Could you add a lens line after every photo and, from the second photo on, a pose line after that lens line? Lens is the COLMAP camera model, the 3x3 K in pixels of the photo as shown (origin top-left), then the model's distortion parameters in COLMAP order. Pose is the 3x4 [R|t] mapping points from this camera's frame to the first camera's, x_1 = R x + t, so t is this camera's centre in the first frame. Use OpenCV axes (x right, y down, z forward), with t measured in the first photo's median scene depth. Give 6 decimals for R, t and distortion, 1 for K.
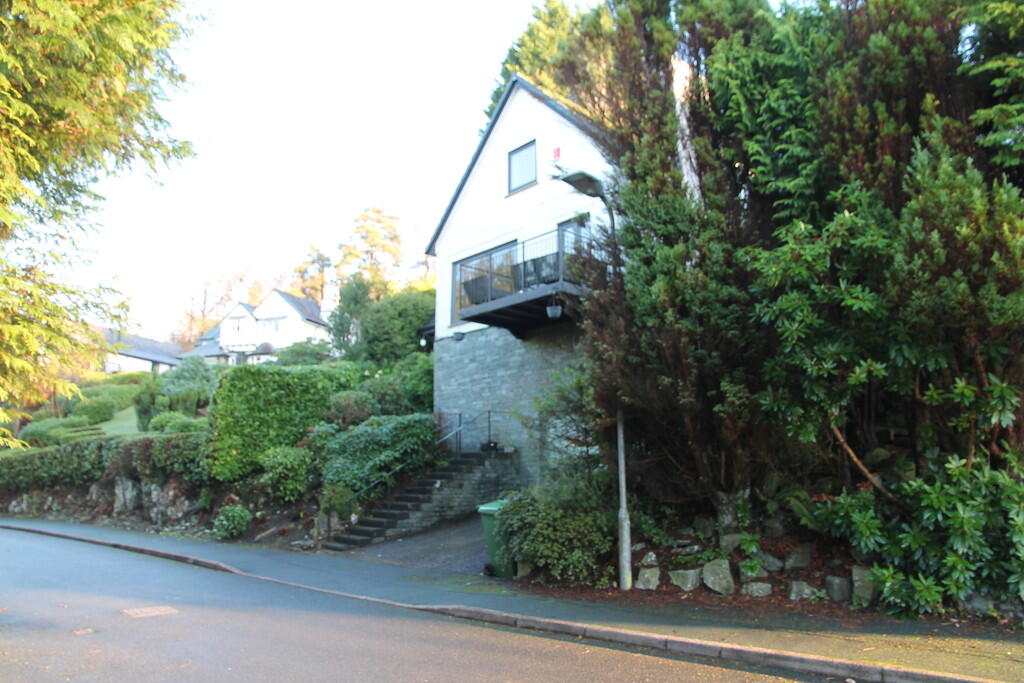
lens RADIAL K [[706.4, 0, 512.0], [0, 706.4, 341.5], [0, 0, 1]] dist [0.000185, 0.001141]
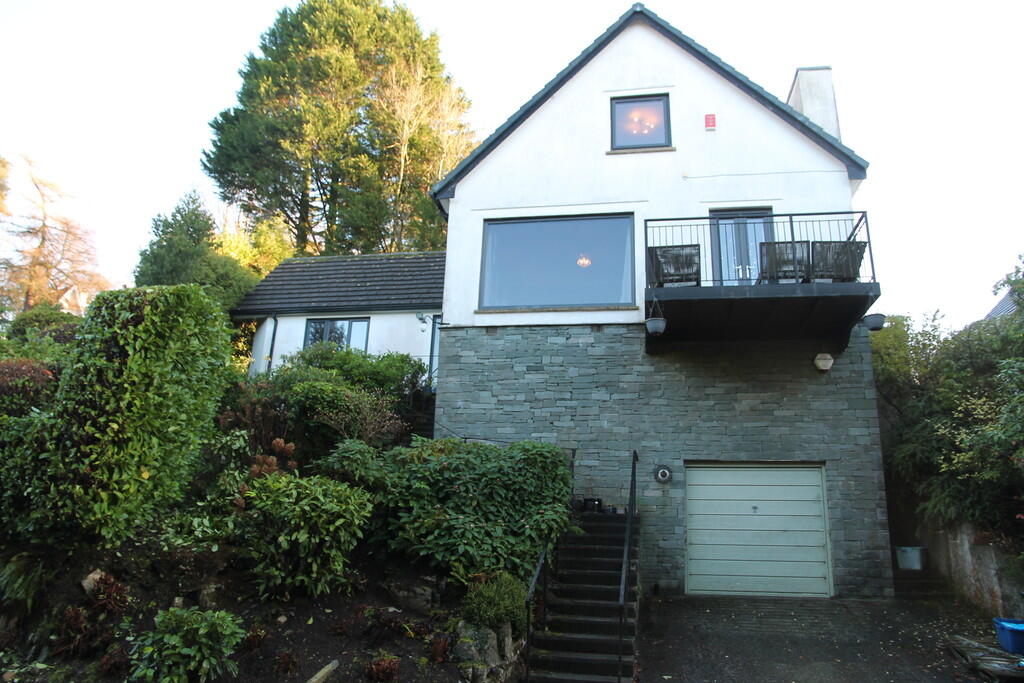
lens RADIAL K [[706.4, 0, 512.0], [0, 706.4, 341.5], [0, 0, 1]] dist [0.000185, 0.001141]
pose [[0.794307, 0.215065, 0.568175, -0.477414], [-0.160642, 0.976308, -0.144973, 0.106067], [-0.585893, 0.023880, 0.810037, 0.509406]]
